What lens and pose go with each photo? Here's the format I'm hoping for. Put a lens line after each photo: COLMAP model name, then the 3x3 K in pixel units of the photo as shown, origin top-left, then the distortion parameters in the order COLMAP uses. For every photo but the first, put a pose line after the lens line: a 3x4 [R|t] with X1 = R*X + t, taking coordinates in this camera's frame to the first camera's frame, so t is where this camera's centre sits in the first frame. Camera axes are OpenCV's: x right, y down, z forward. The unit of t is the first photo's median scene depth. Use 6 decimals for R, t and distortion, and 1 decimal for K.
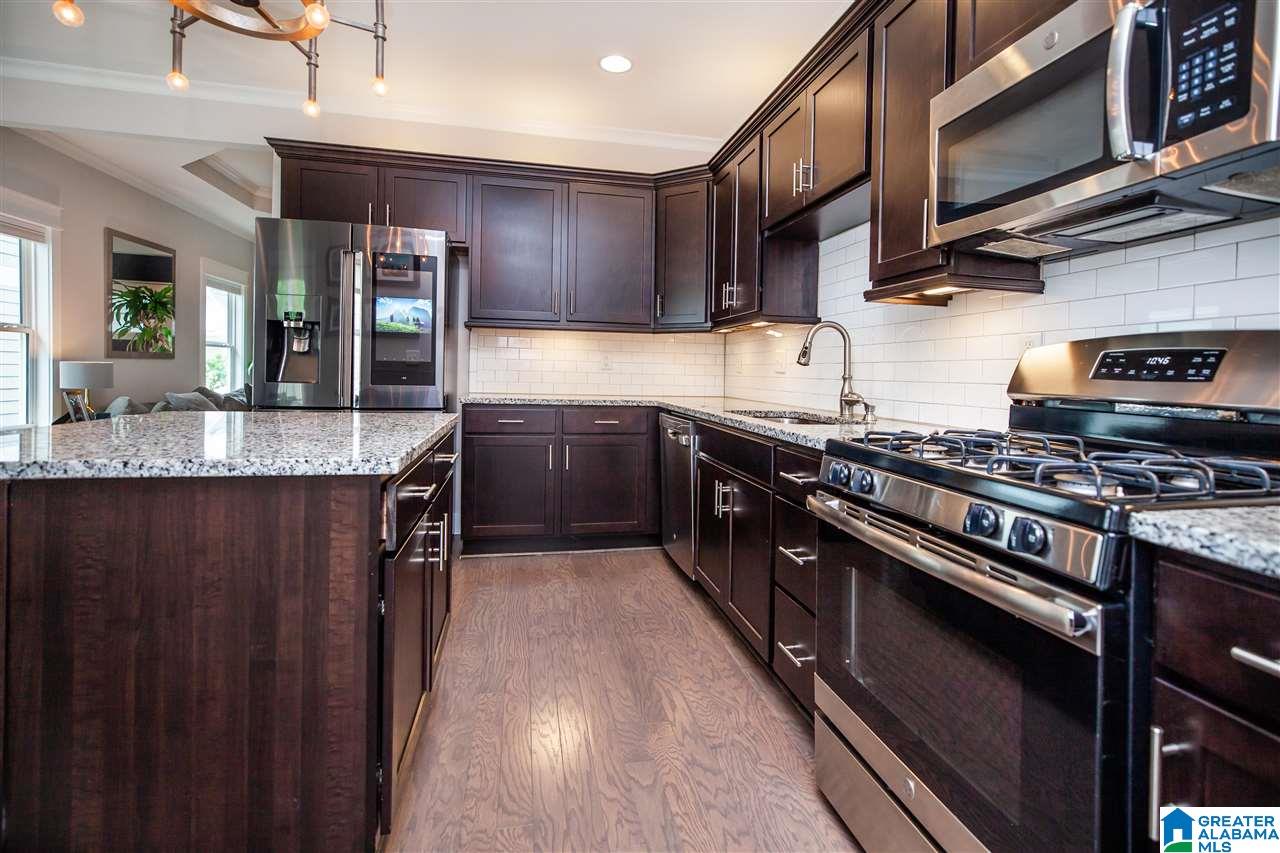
lens RADIAL K [[606.4, 0, 634.9], [0, 606.4, 376.1], [0, 0, 1]] dist [-0.010157, 0.003904]
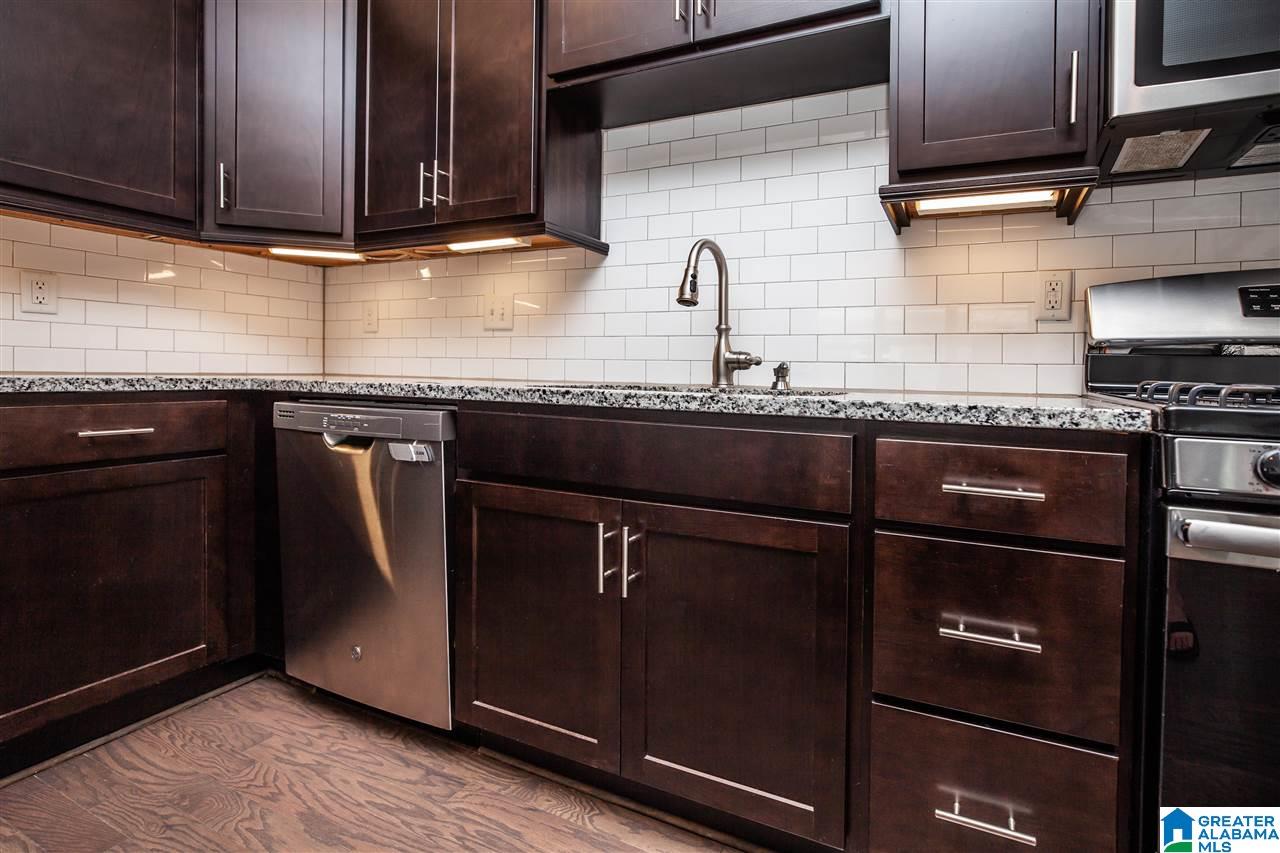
lens RADIAL K [[606.4, 0, 716.9], [0, 606.4, 375.0], [0, 0, 1]] dist [-0.010157, 0.003904]
pose [[0.577379, -0.015720, 0.816325, -0.245629], [-0.001699, 0.999789, 0.020455, 0.048060], [-0.816475, -0.013197, 0.577230, 0.742286]]
